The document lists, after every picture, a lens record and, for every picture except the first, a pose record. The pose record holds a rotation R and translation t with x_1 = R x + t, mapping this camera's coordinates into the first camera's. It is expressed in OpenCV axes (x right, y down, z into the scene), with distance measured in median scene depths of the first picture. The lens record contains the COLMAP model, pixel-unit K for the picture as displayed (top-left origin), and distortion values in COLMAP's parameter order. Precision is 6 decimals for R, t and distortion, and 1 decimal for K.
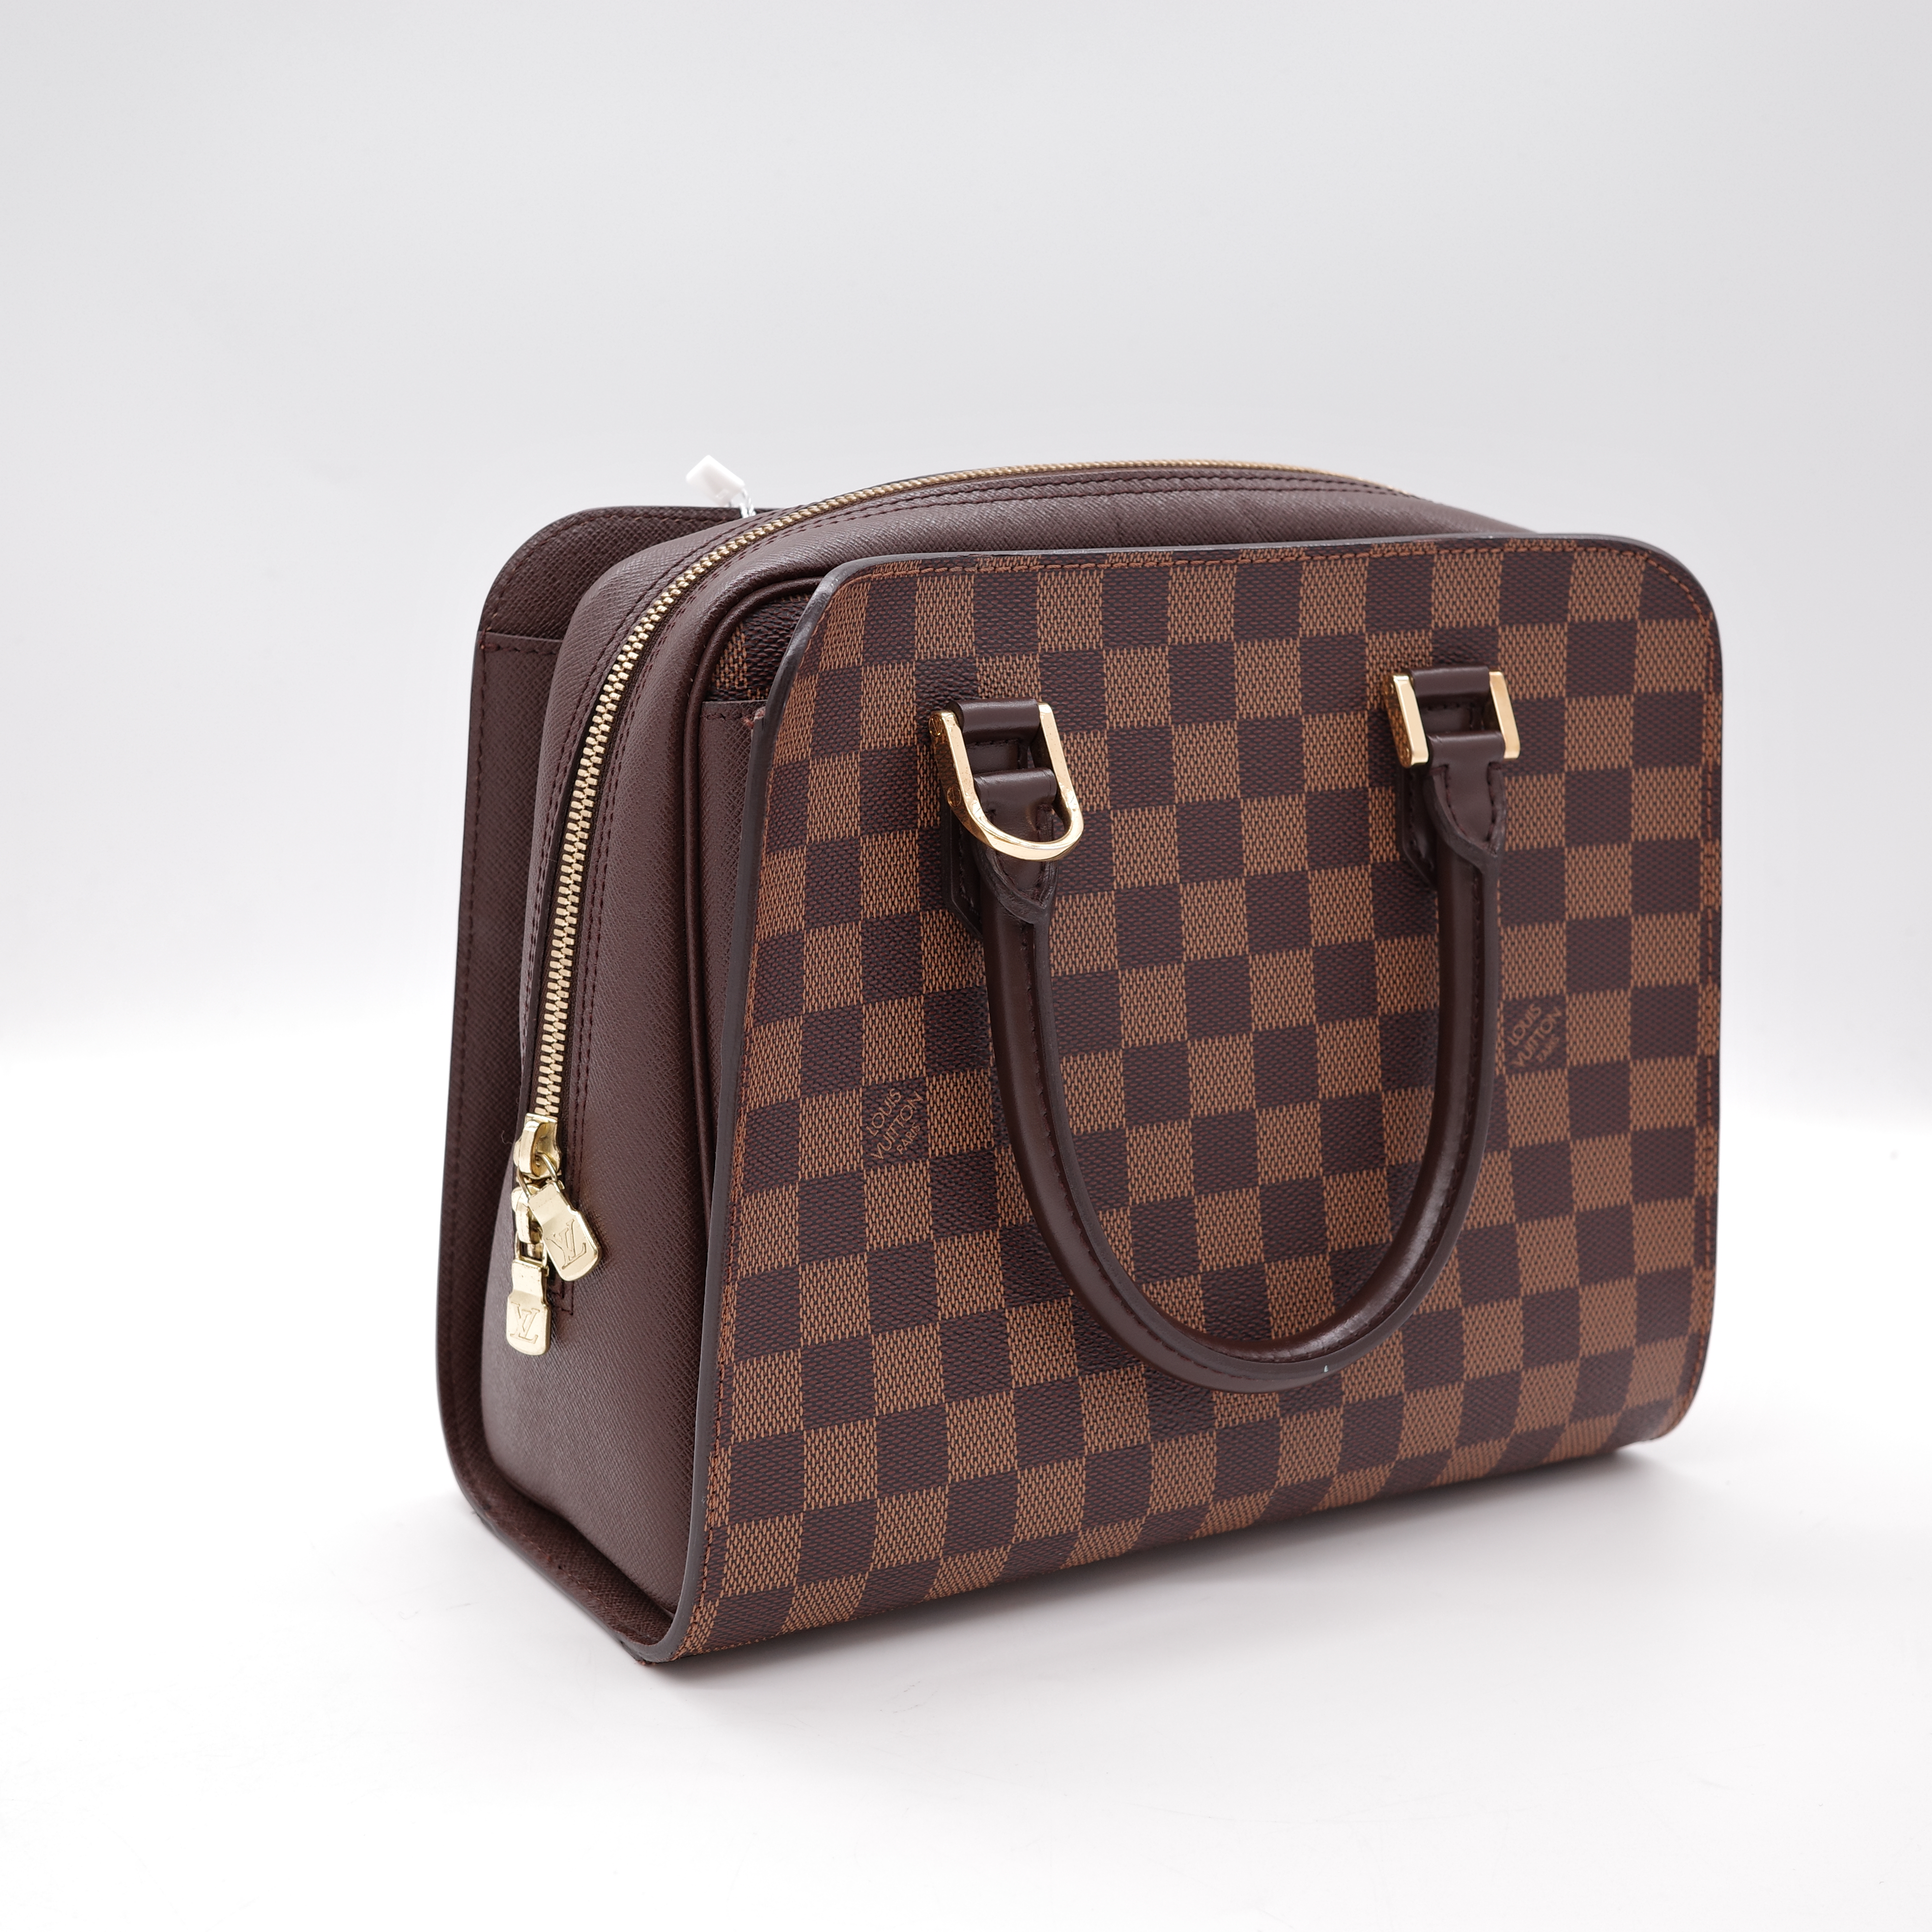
lens RADIAL K [[3312.1, 0, 933.9], [0, 3312.1, 934.8], [0, 0, 1]] dist [0.035441, 0.000000]
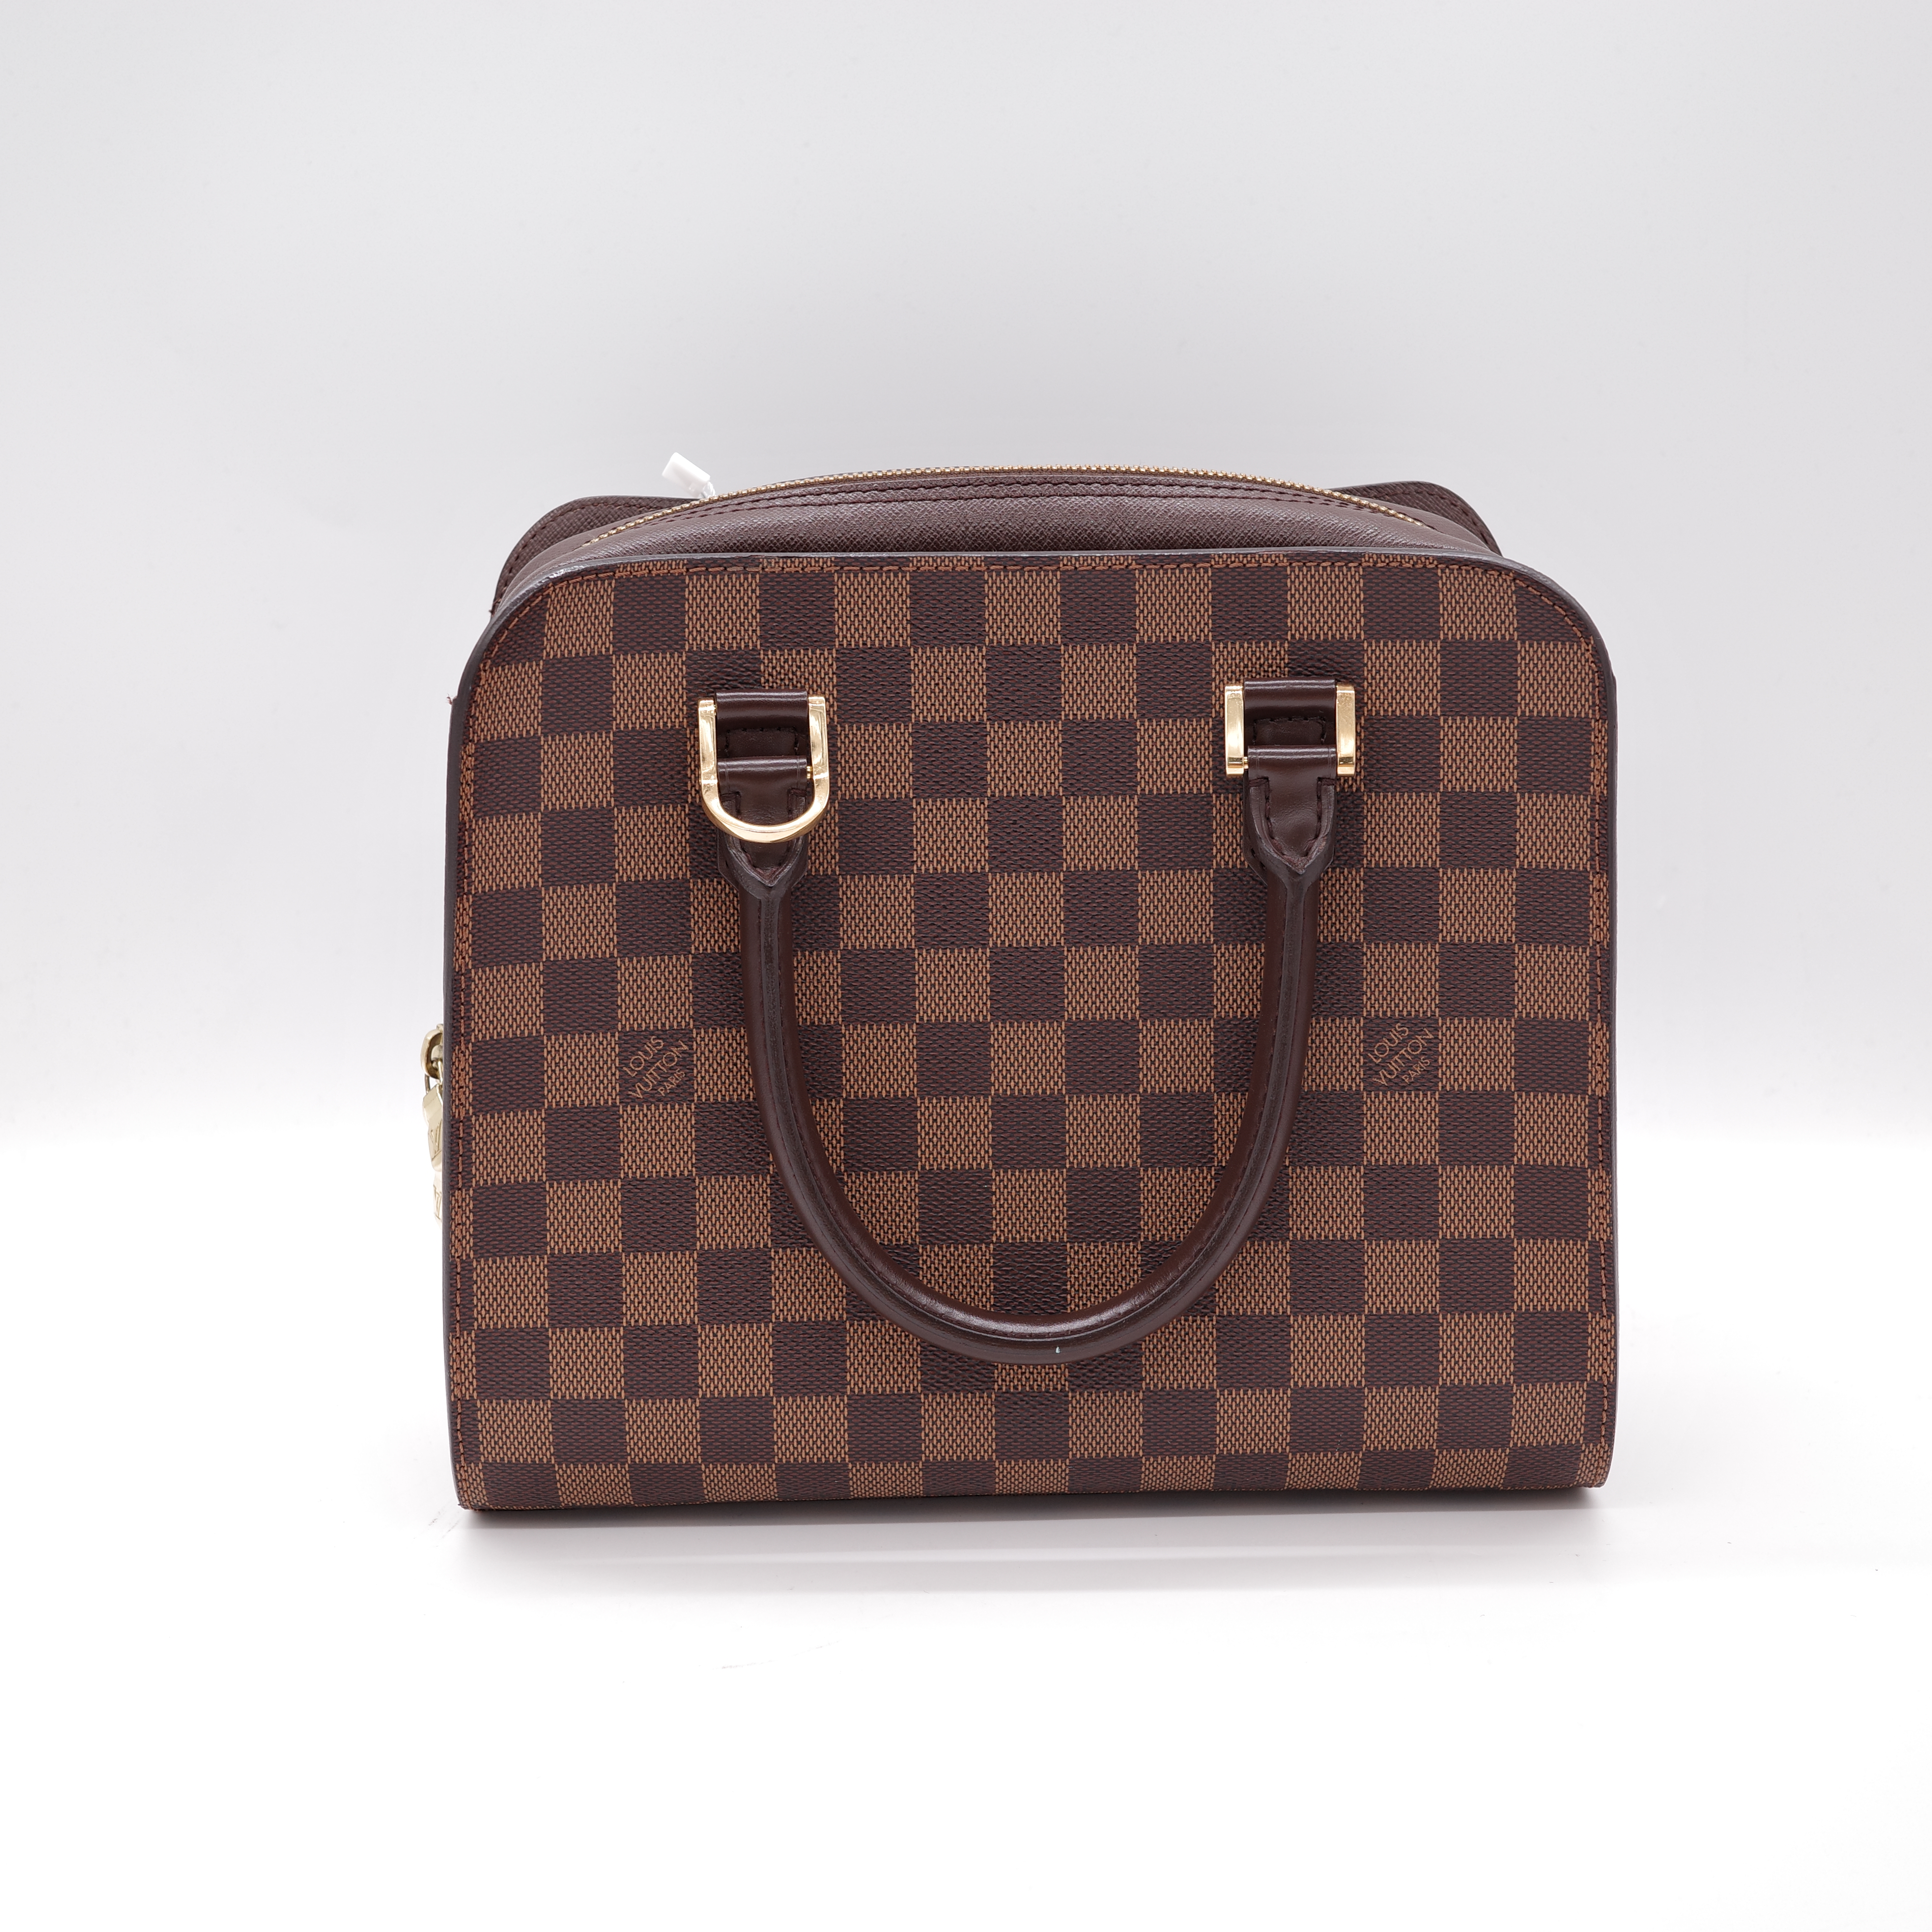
lens RADIAL K [[3312.1, 0, 966.7], [0, 3312.1, 975.5], [0, 0, 1]] dist [0.035441, 0.000000]
pose [[0.874226, 0.093191, -0.476492, 0.566046], [-0.076887, 0.995595, 0.053651, -0.038440], [0.479393, -0.010267, 0.877540, 0.071994]]
